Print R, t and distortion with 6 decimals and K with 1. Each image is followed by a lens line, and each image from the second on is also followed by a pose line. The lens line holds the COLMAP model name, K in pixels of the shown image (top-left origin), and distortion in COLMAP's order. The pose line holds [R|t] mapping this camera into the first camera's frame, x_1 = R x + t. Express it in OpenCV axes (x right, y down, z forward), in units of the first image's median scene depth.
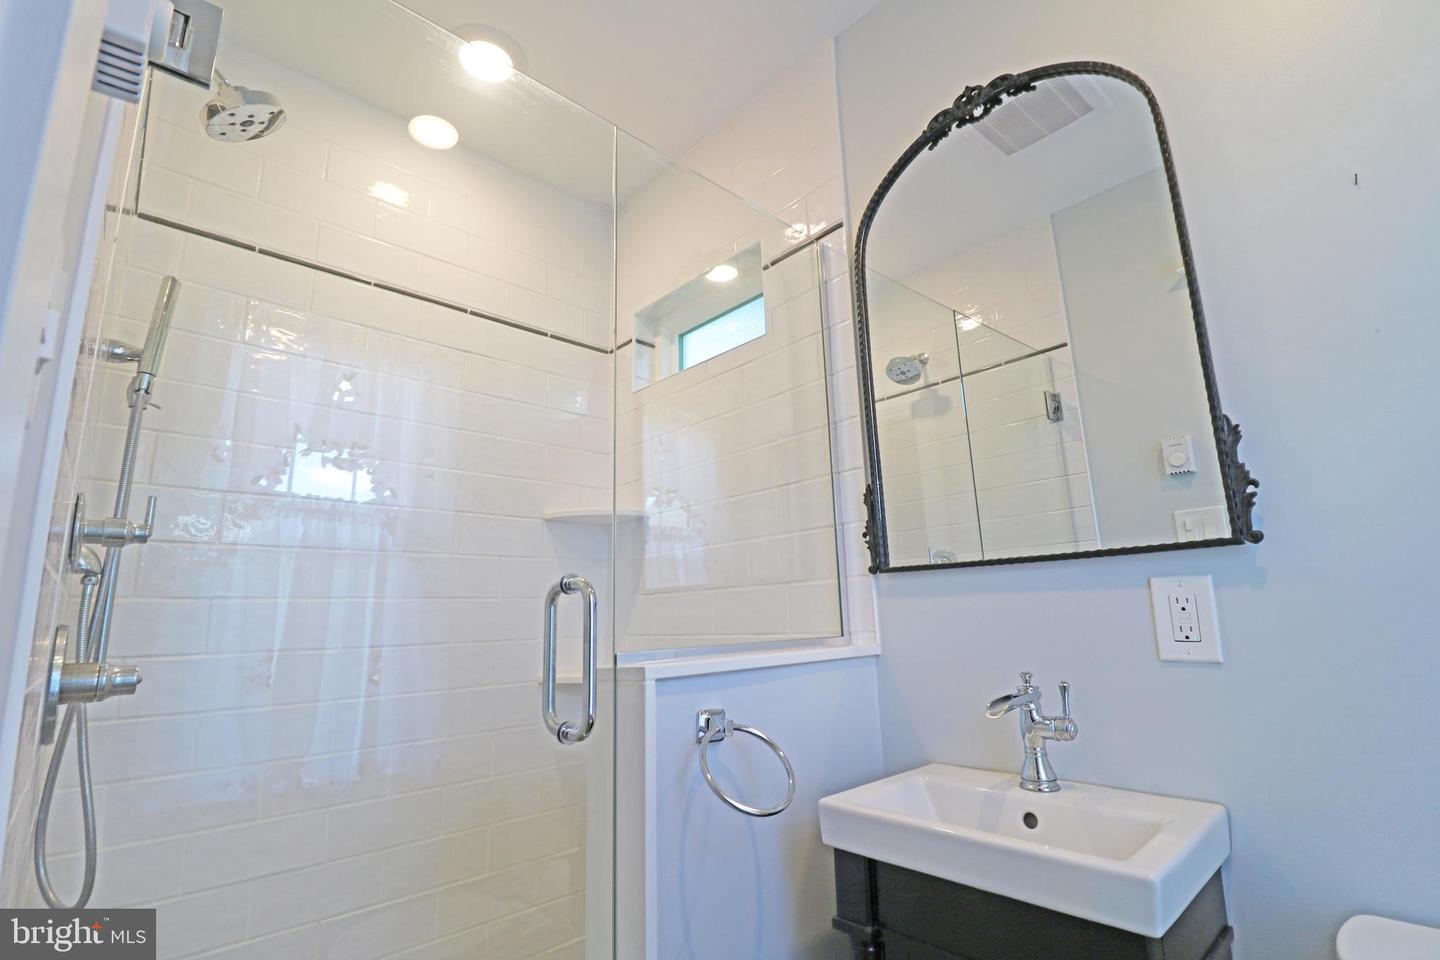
lens RADIAL K [[662.4, 0, 723.4], [0, 662.4, 475.4], [0, 0, 1]] dist [-0.000431, -0.012245]
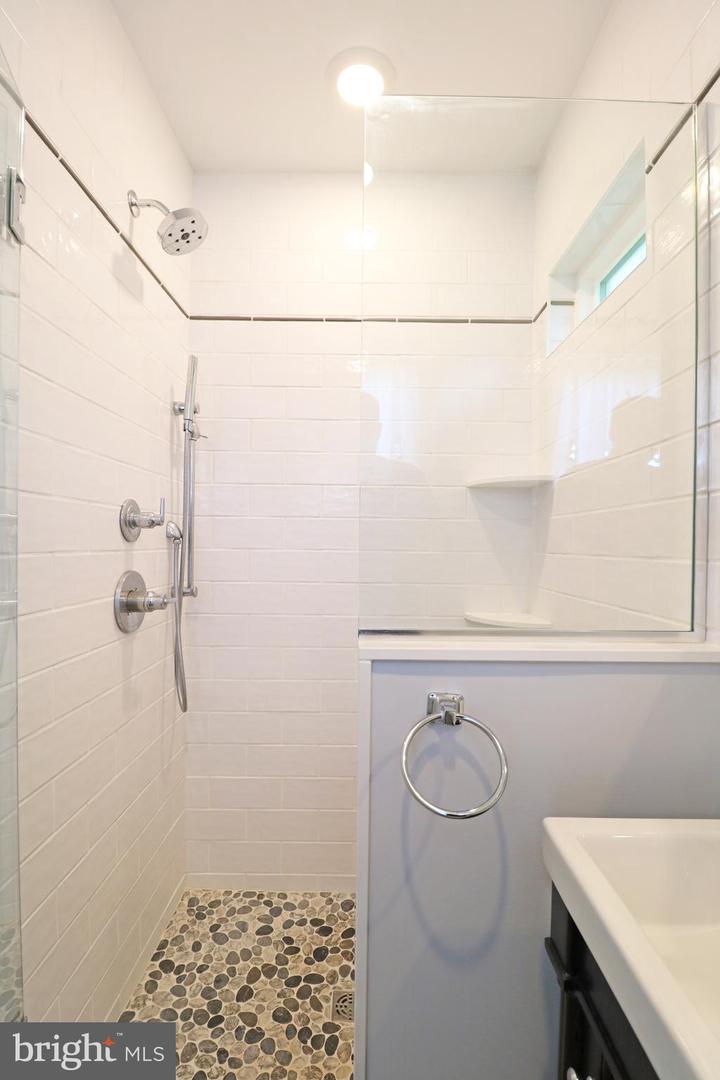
lens RADIAL K [[497.9, 0, 362.0], [0, 497.9, 543.9], [0, 0, 1]] dist [0.004029, -0.015585]
pose [[0.723901, 0.040629, -0.688706, 0.290013], [0.111842, 0.978148, 0.175262, -0.015536], [0.680778, -0.203899, 0.703539, 0.297501]]
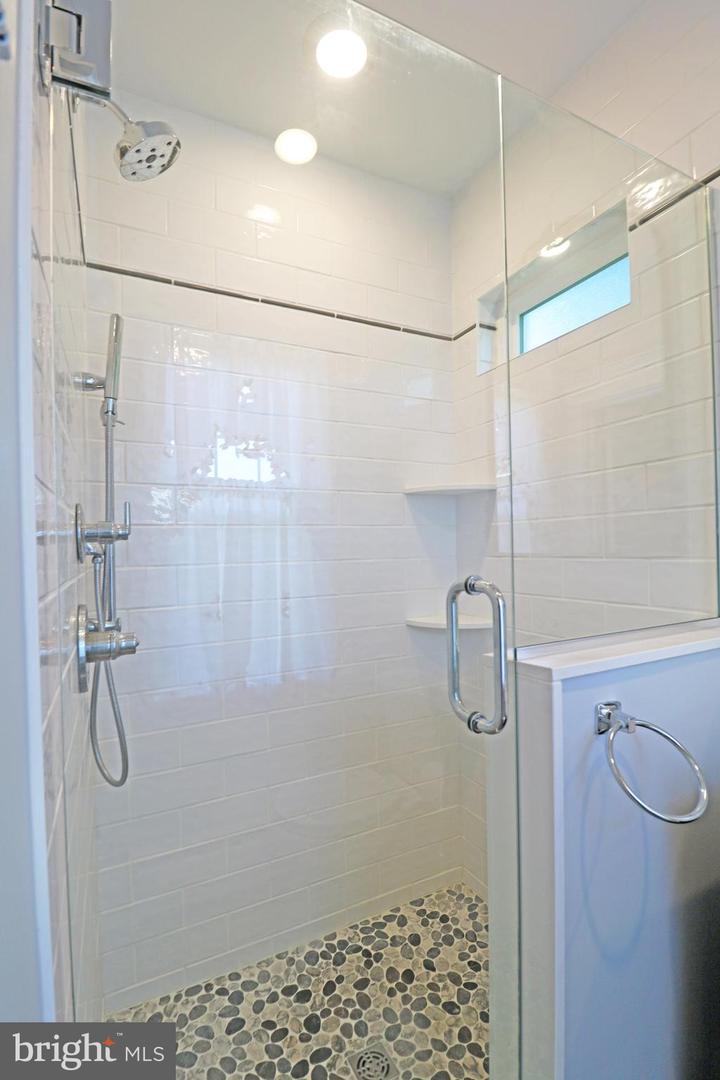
lens RADIAL K [[496.8, 0, 357.1], [0, 496.8, 542.3], [0, 0, 1]] dist [-0.000431, -0.012245]
pose [[0.955049, 0.010410, -0.296264, -0.116997], [0.051501, 0.978360, 0.200399, -0.042851], [0.291939, -0.206649, 0.933846, 0.160141]]
